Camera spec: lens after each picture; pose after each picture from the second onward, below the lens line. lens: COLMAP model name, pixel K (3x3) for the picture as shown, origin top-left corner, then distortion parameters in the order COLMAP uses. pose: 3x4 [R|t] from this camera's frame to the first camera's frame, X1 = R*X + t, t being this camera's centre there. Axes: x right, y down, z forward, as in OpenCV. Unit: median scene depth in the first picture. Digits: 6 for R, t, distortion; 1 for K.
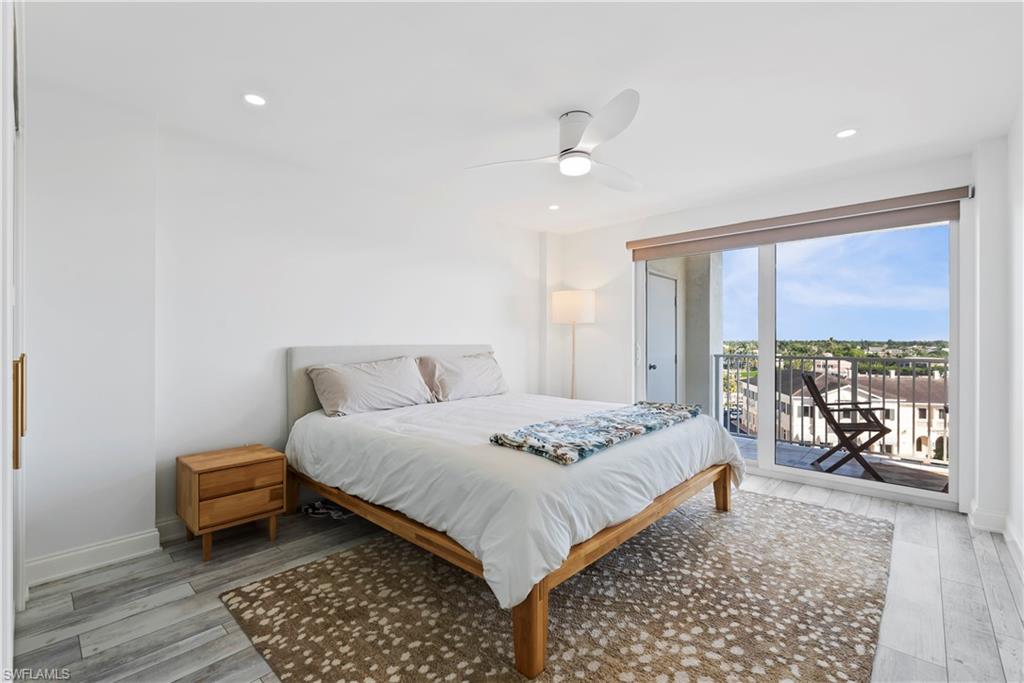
lens RADIAL K [[449.2, 0, 512.9], [0, 449.2, 342.4], [0, 0, 1]] dist [-0.000051, -0.000591]
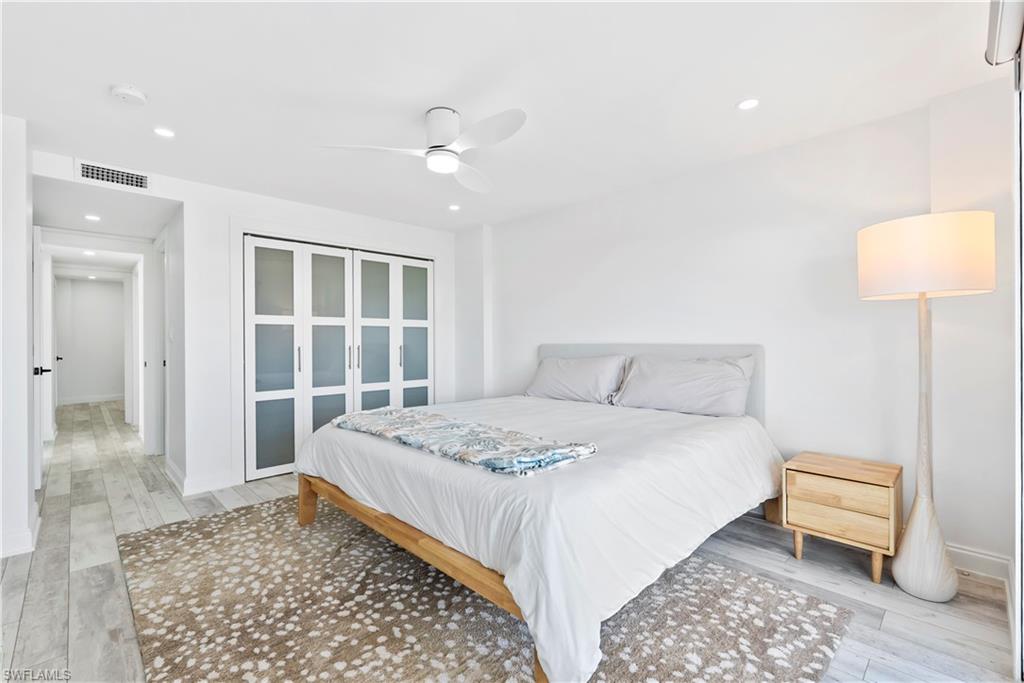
lens RADIAL K [[449.2, 0, 510.7], [0, 449.2, 340.0], [0, 0, 1]] dist [-0.000051, -0.000591]
pose [[-0.058713, -0.000896, -0.998274, 1.281362], [0.004048, 0.999991, -0.001136, -0.005300], [0.998267, -0.004108, -0.058709, 1.373104]]
